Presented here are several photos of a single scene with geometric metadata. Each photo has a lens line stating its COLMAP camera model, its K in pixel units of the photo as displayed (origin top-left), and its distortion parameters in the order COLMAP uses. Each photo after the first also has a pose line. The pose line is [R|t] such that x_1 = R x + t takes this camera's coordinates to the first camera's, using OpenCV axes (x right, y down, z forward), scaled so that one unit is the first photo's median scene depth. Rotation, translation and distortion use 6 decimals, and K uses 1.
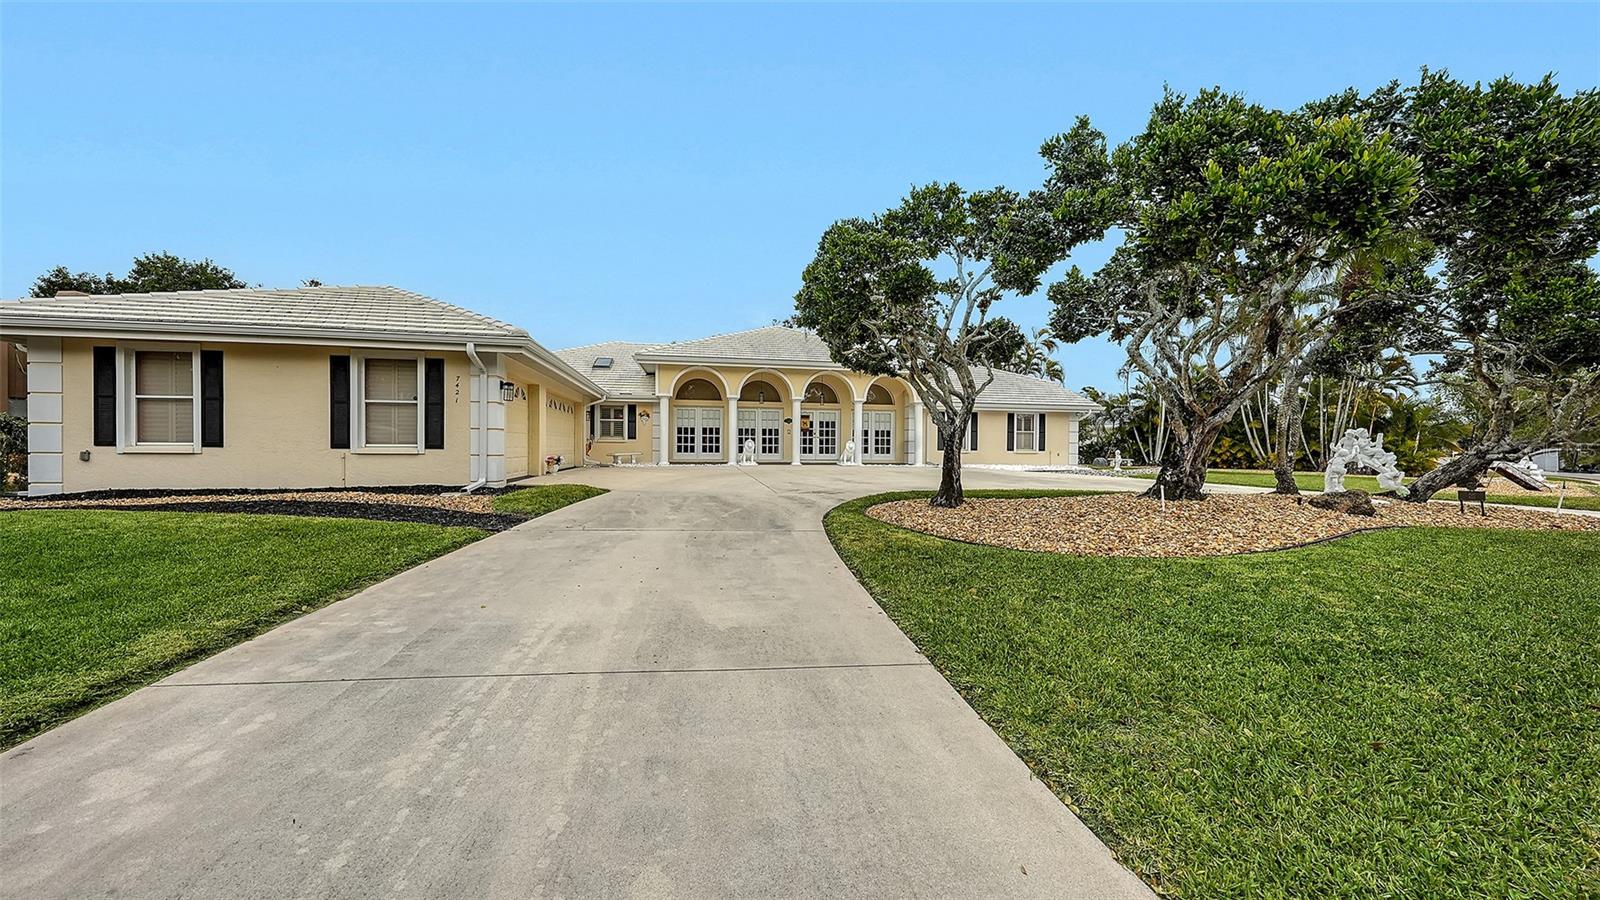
lens RADIAL K [[563.0, 0, 816.7], [0, 563.0, 452.1], [0, 0, 1]] dist [-0.001965, -0.000379]
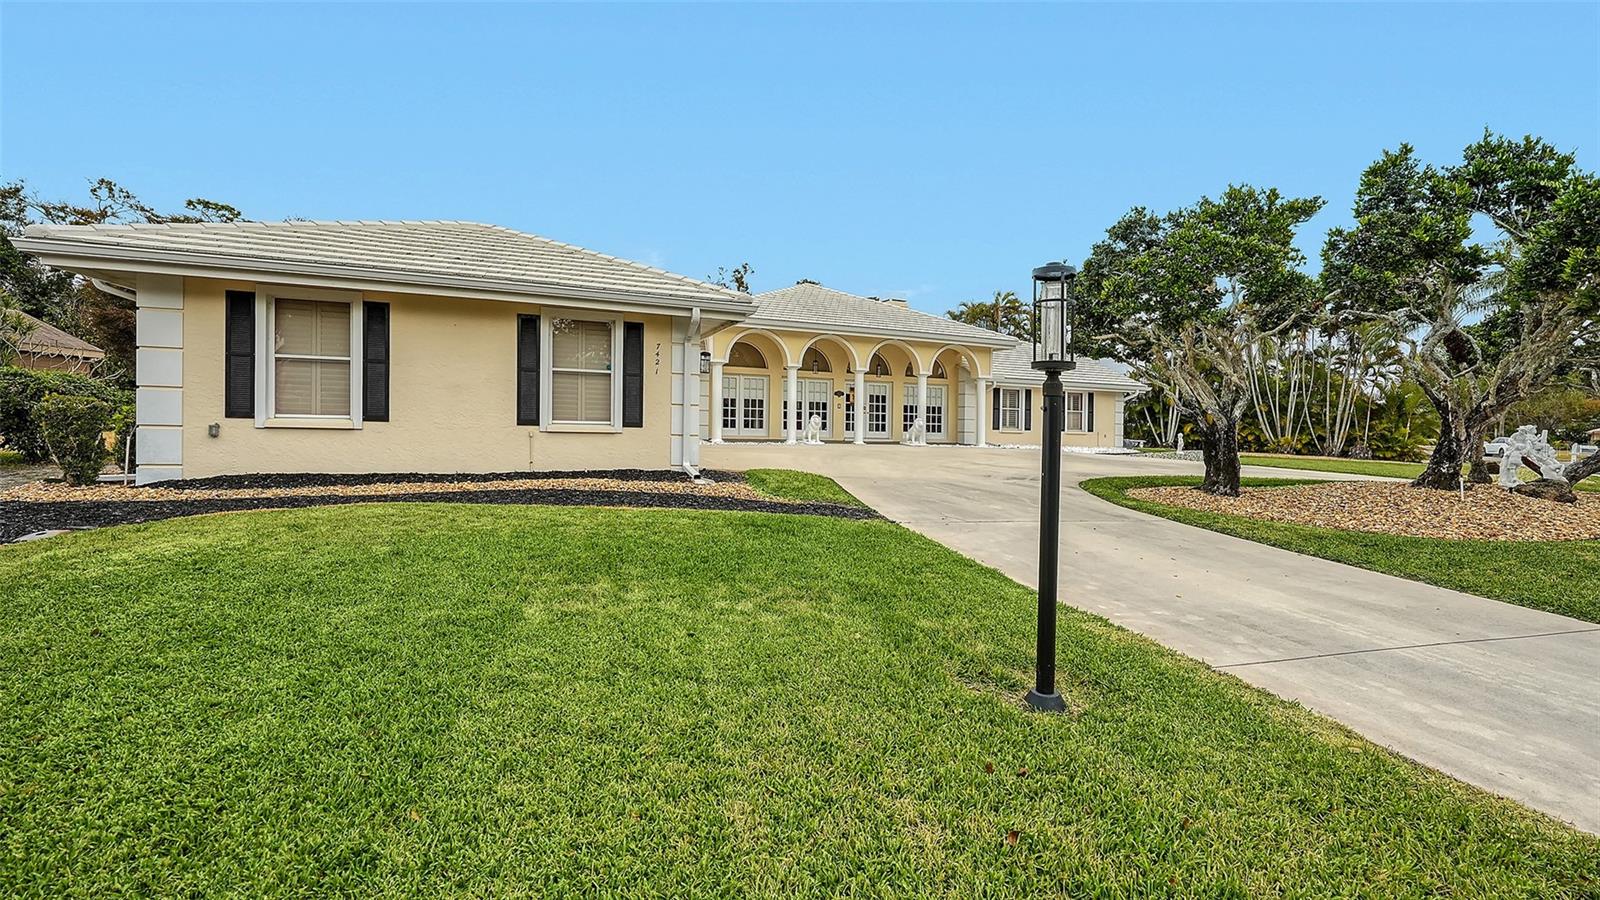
lens RADIAL K [[660.0, 0, 824.0], [0, 660.0, 426.9], [0, 0, 1]] dist [-0.000476, -0.000476]
pose [[0.984059, 0.017526, 0.176975, -0.295687], [-0.018507, 0.999821, 0.003897, -0.008044], [-0.176875, -0.007111, 0.984208, -0.023049]]
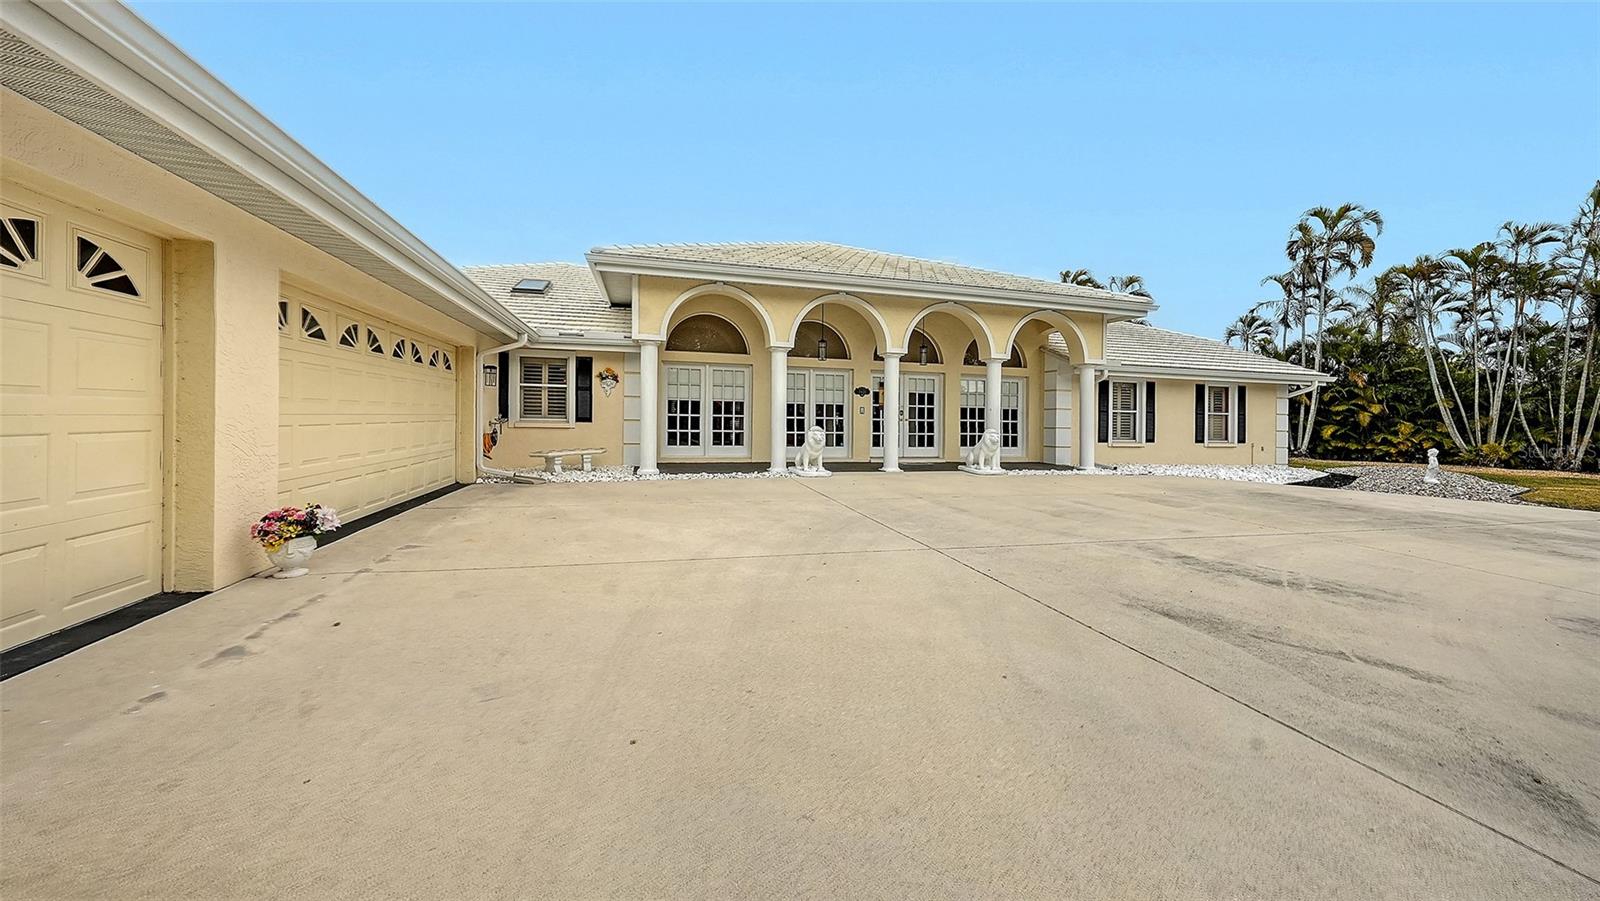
lens RADIAL K [[569.8, 0, 828.9], [0, 569.8, 422.0], [0, 0, 1]] dist [0.012383, 0.000149]
pose [[0.996091, 0.010017, 0.087758, -0.156250], [-0.009999, 0.999950, -0.000650, -0.026720], [-0.087760, -0.000230, 0.996142, 0.477109]]
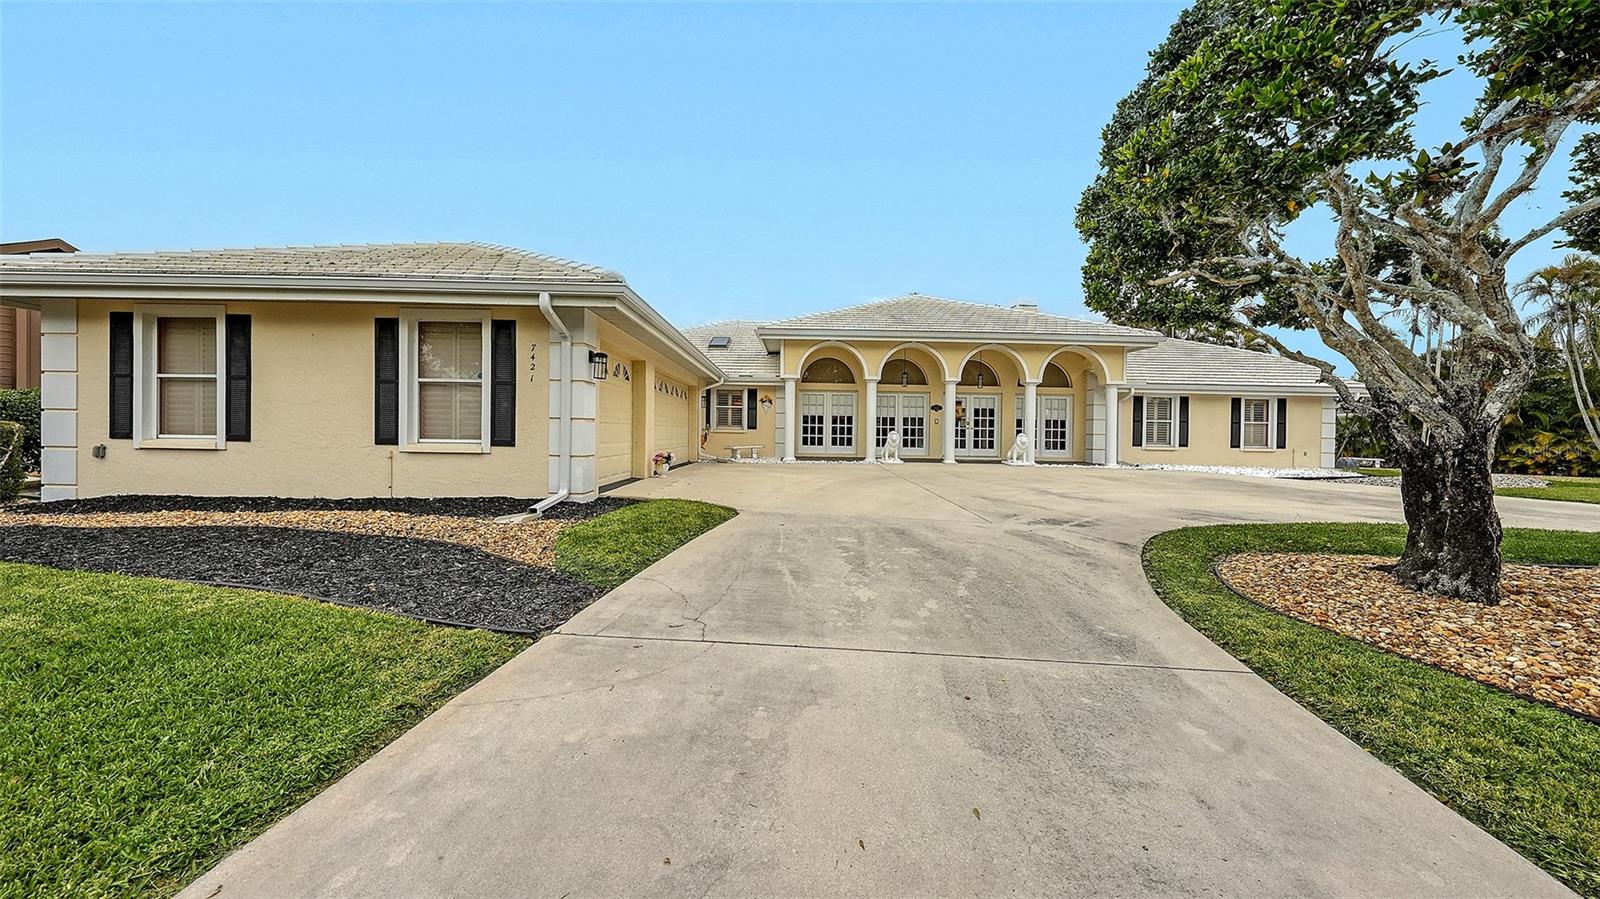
lens RADIAL K [[563.0, 0, 814.9], [0, 563.0, 445.5], [0, 0, 1]] dist [-0.001965, -0.000379]
pose [[0.982682, 0.012682, -0.184863, -0.082357], [-0.010709, 0.999875, 0.011670, -0.010044], [0.184988, -0.009488, 0.982695, 0.192853]]
